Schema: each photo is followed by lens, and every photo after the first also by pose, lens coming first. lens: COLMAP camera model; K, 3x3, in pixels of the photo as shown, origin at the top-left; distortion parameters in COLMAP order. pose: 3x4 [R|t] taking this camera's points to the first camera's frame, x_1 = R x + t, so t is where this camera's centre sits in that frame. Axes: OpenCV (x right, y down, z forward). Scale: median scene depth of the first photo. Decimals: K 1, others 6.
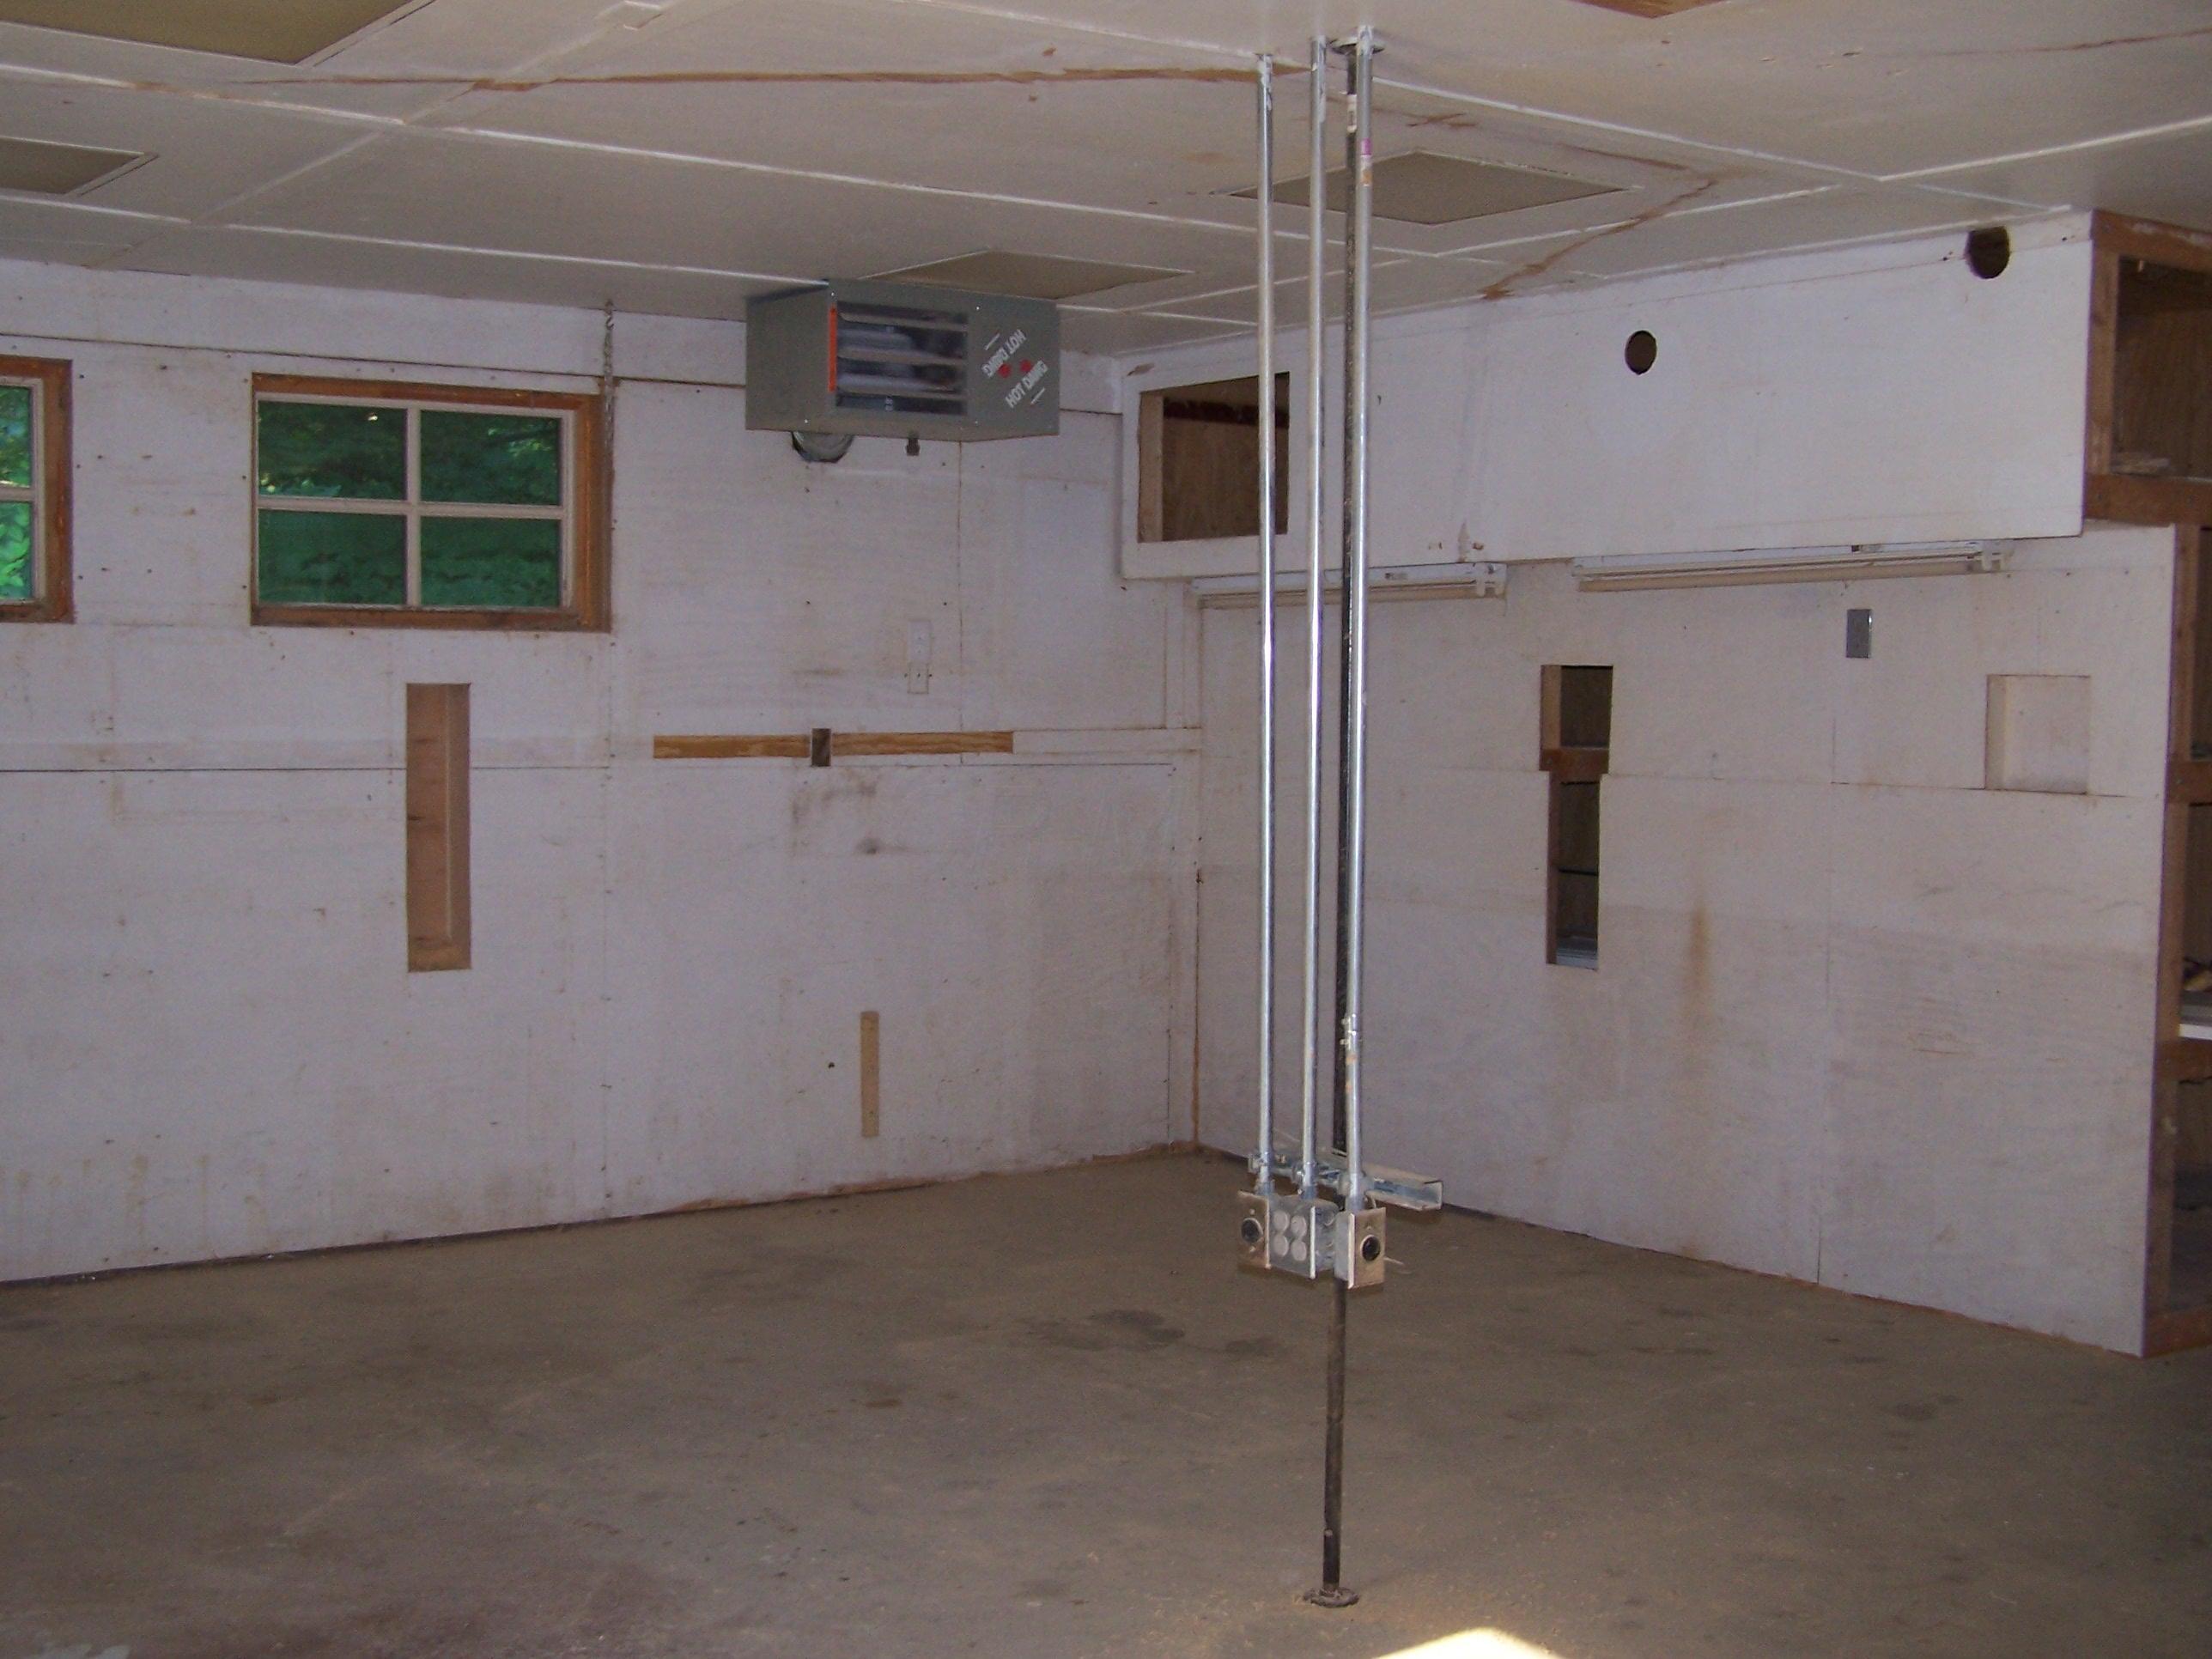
lens RADIAL K [[2588.3, 0, 1101.9], [0, 2588.3, 826.2], [0, 0, 1]] dist [-0.087382, 0.000000]
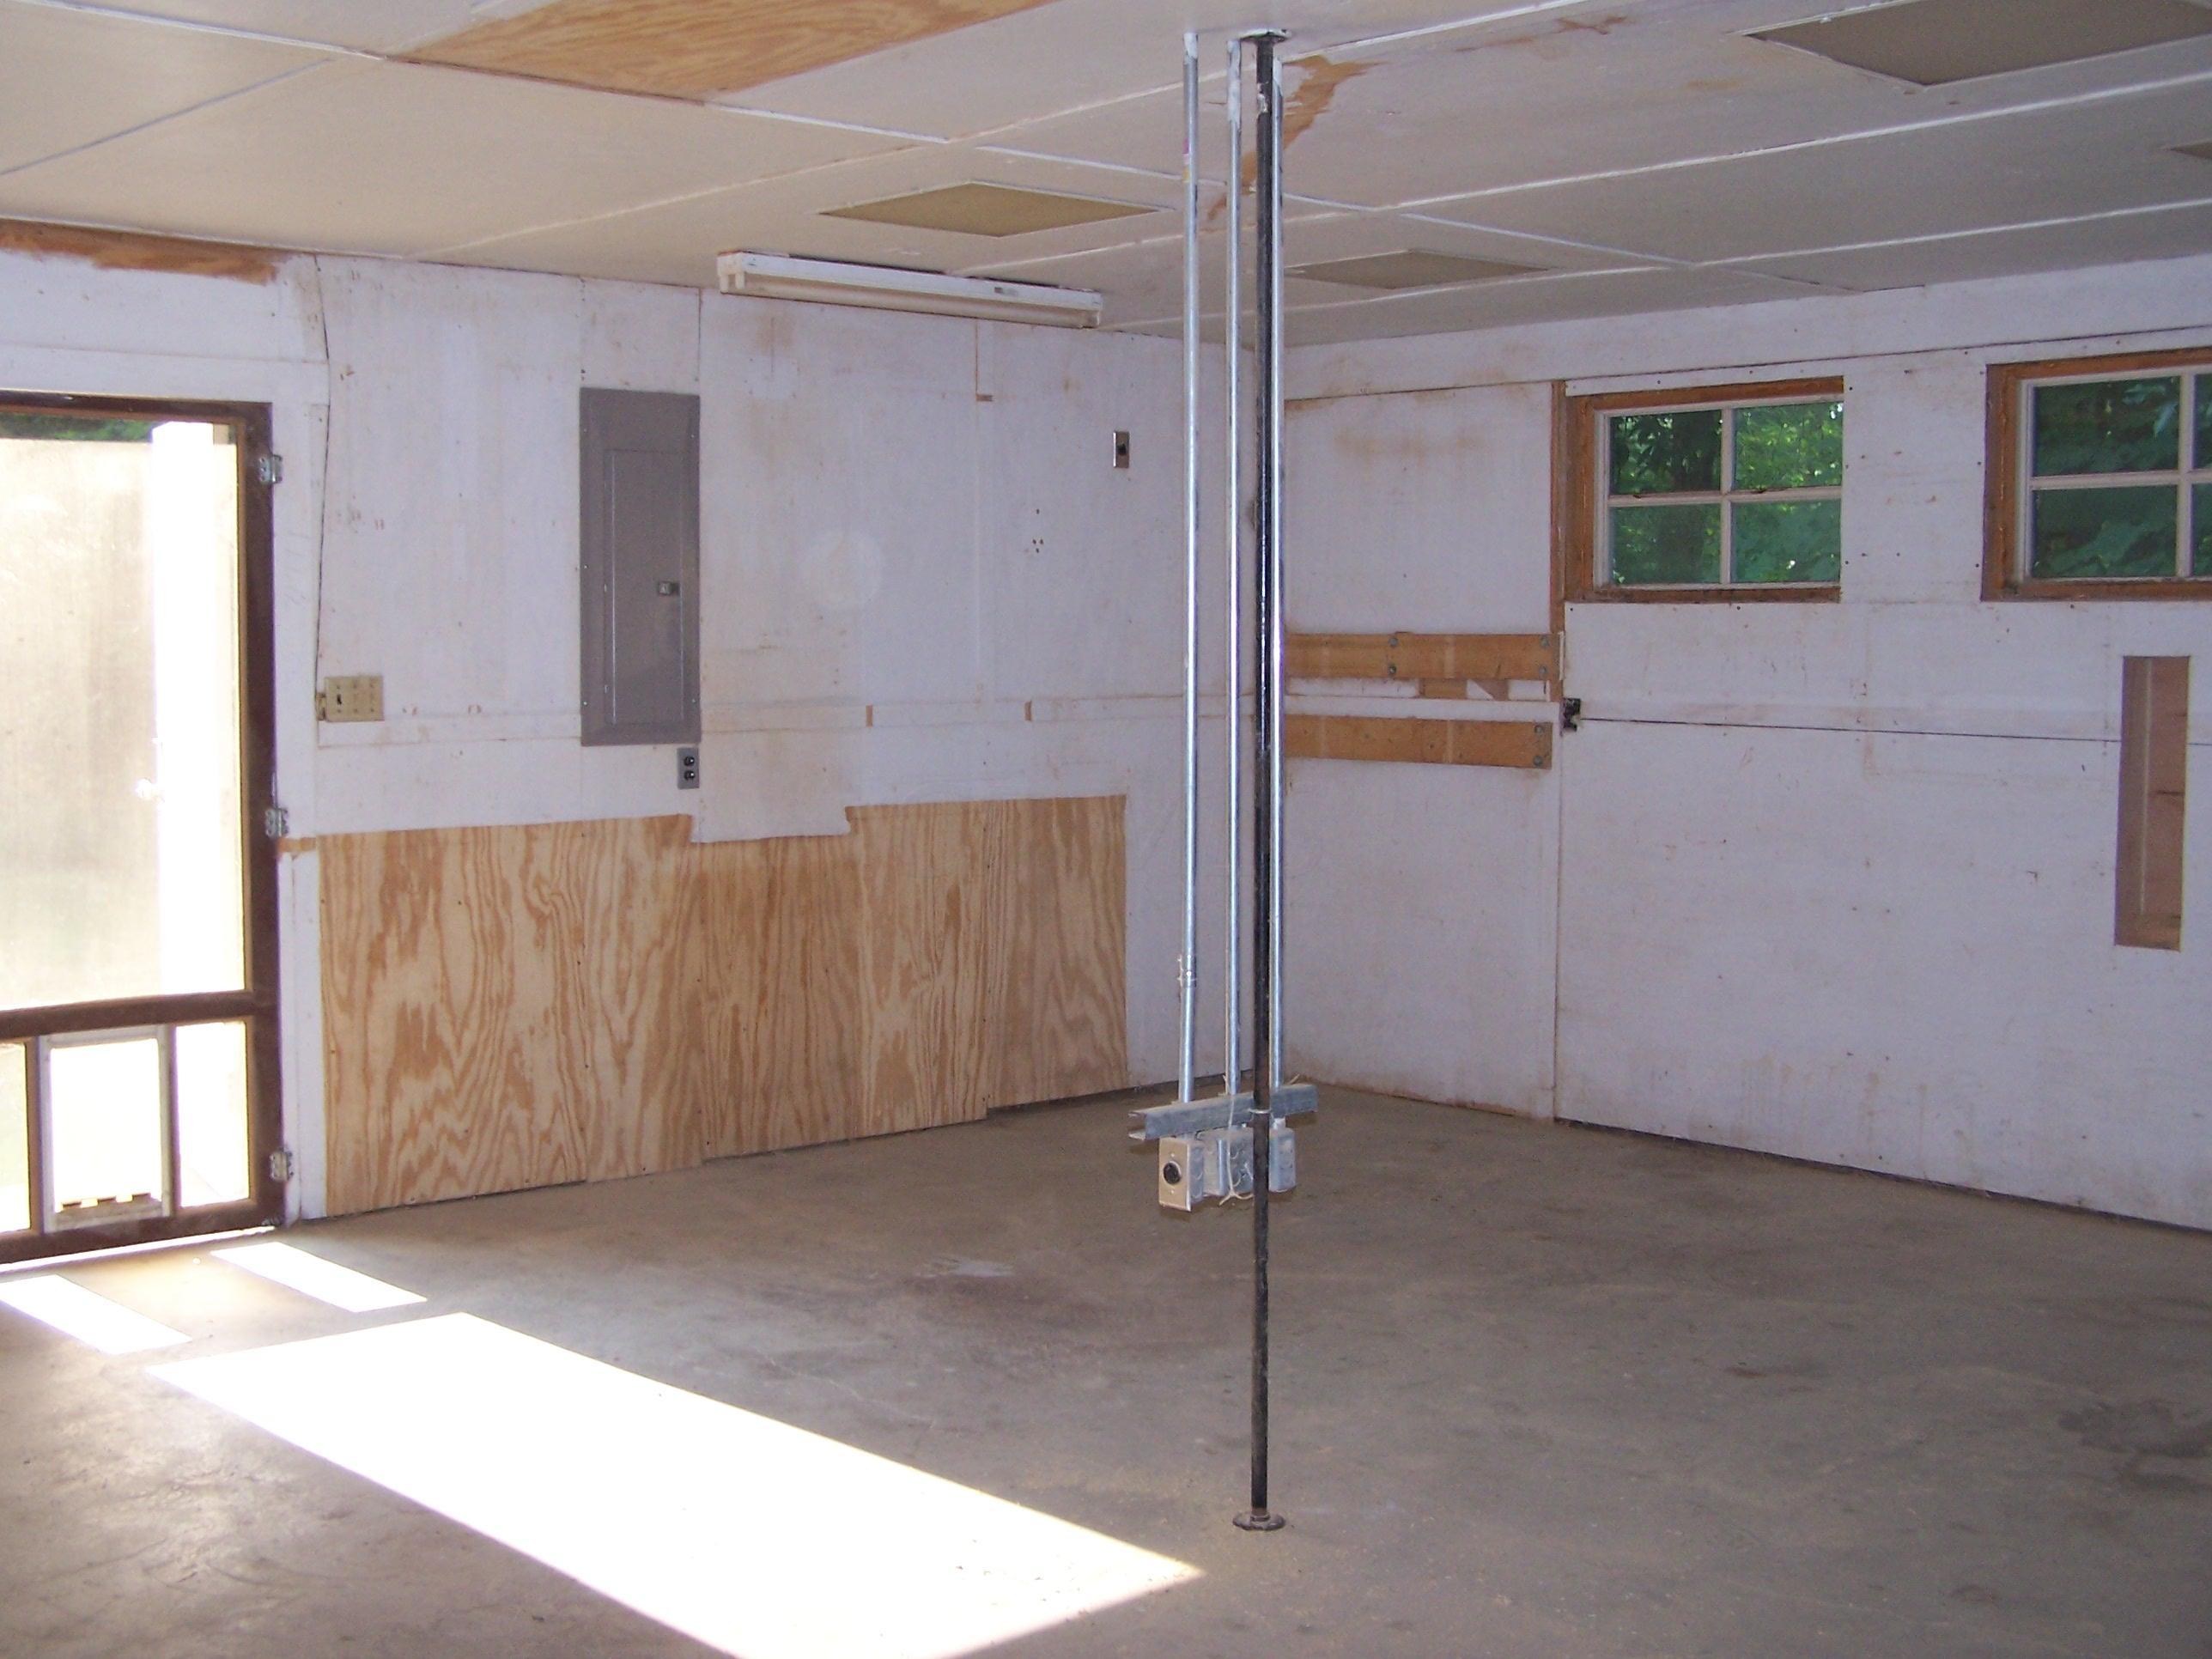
lens RADIAL K [[2588.3, 0, 1011.8], [0, 2588.3, 831.8], [0, 0, 1]] dist [-0.087382, 0.000000]
pose [[0.110697, 0.065616, -0.991686, 0.696131], [-0.055370, 0.996676, 0.059766, -0.023624], [0.992311, 0.048294, 0.113962, 0.484168]]
